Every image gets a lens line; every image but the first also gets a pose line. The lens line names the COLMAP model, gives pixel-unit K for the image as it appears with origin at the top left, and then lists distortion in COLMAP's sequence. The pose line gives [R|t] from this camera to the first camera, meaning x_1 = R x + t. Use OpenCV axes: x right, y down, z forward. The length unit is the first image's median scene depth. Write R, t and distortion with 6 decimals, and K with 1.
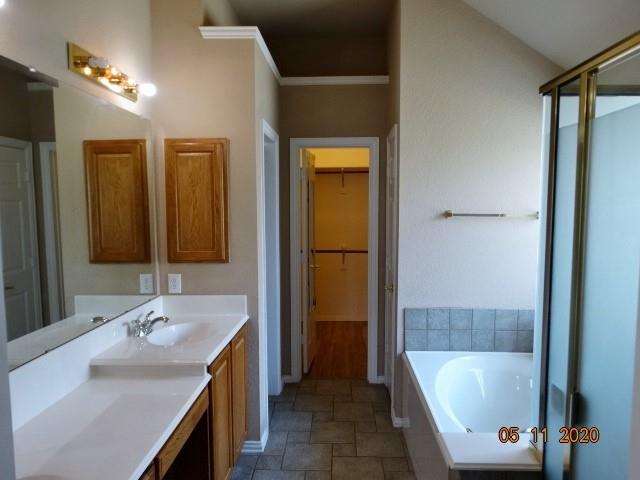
lens RADIAL K [[461.1, 0, 318.7], [0, 461.1, 242.5], [0, 0, 1]] dist [0.034938, 0.011402]
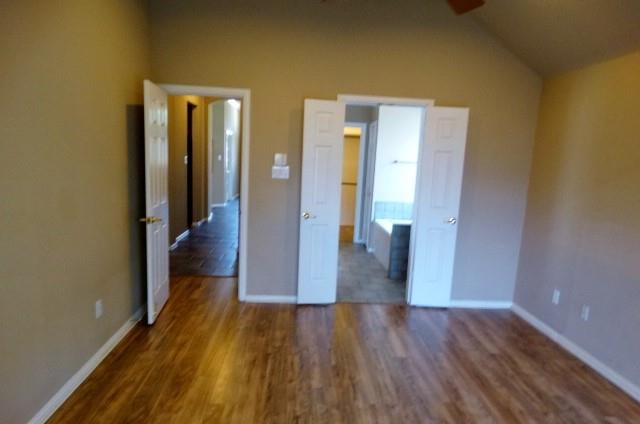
lens RADIAL K [[461.2, 0, 320.8], [0, 461.2, 212.1], [0, 0, 1]] dist [0.038322, 0.005300]
pose [[0.998486, 0.027414, 0.047684, -0.162931], [-0.029832, 0.998266, 0.050745, 0.069417], [-0.046211, -0.052091, 0.997573, -1.071788]]
